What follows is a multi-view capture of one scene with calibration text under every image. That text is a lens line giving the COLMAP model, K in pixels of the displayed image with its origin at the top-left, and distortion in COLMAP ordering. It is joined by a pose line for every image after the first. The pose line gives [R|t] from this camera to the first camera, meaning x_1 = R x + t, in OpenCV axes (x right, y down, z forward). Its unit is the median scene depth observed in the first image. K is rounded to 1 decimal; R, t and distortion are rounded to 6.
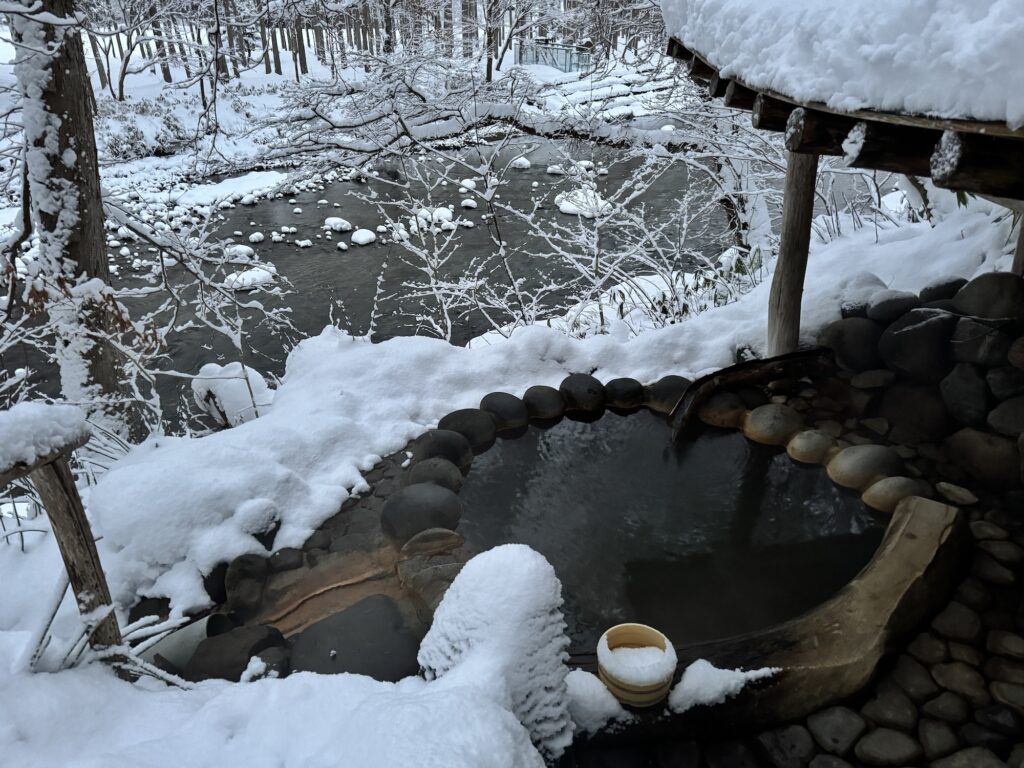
lens RADIAL K [[719.8, 0, 512.0], [0, 719.8, 384.0], [0, 0, 1]] dist [0.046829, -0.000661]
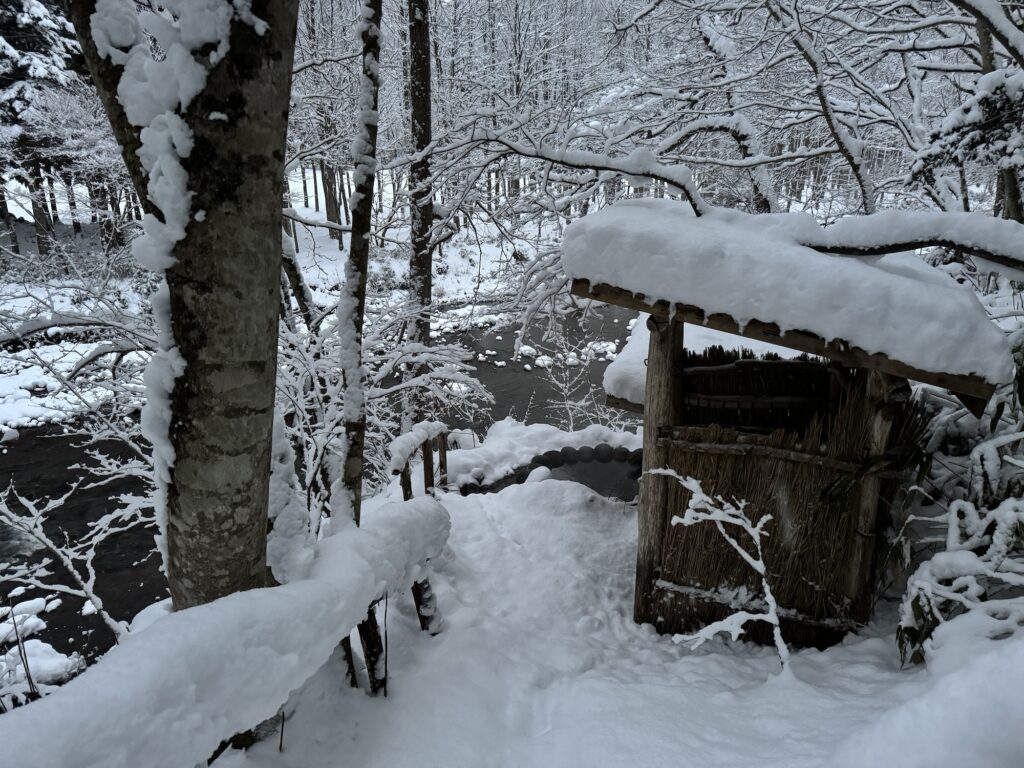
lens RADIAL K [[719.8, 0, 512.0], [0, 719.8, 384.0], [0, 0, 1]] dist [0.046829, -0.000661]
pose [[0.964944, 0.073209, -0.252038, 0.066476], [-0.112189, 0.983207, -0.143935, 0.029457], [0.237269, 0.167165, 0.956953, -0.244076]]
